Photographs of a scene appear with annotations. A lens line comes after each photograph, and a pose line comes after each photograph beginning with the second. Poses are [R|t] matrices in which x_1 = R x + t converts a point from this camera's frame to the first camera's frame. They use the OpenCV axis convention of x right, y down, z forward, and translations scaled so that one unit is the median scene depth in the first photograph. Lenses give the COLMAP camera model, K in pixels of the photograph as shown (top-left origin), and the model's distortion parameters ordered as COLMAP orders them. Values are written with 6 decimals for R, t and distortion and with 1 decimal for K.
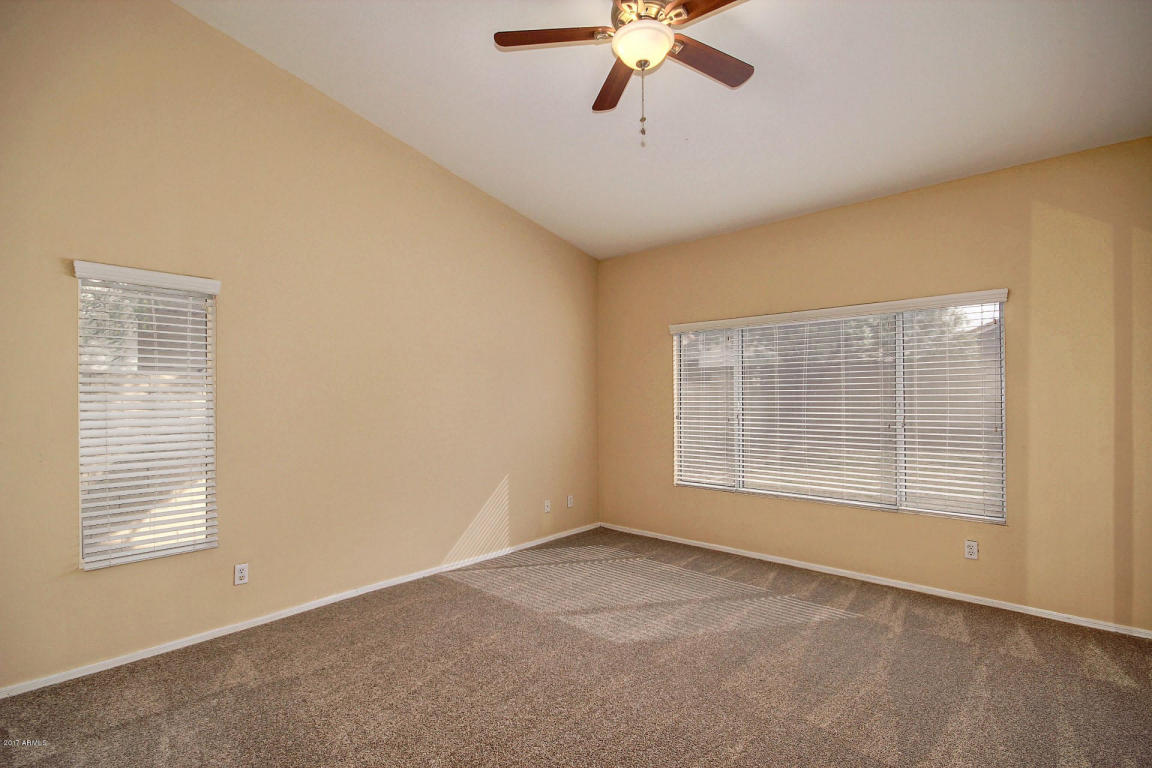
lens RADIAL K [[532.3, 0, 579.3], [0, 532.3, 395.3], [0, 0, 1]] dist [0.000919, -0.004675]
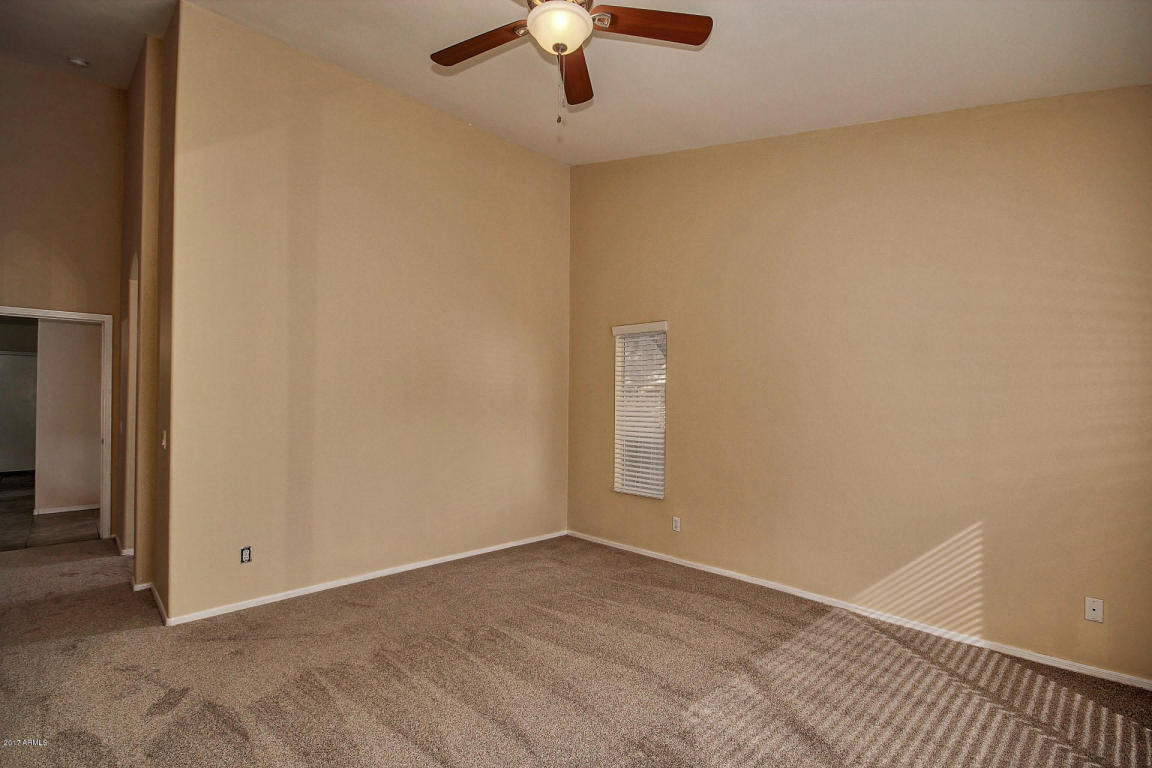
lens RADIAL K [[532.3, 0, 579.3], [0, 532.3, 395.3], [0, 0, 1]] dist [0.000919, -0.004675]
pose [[-0.065049, -0.003685, -0.997875, 0.630017], [-0.006071, 0.999976, -0.003297, -0.001160], [0.997864, 0.005844, -0.065070, 0.652980]]
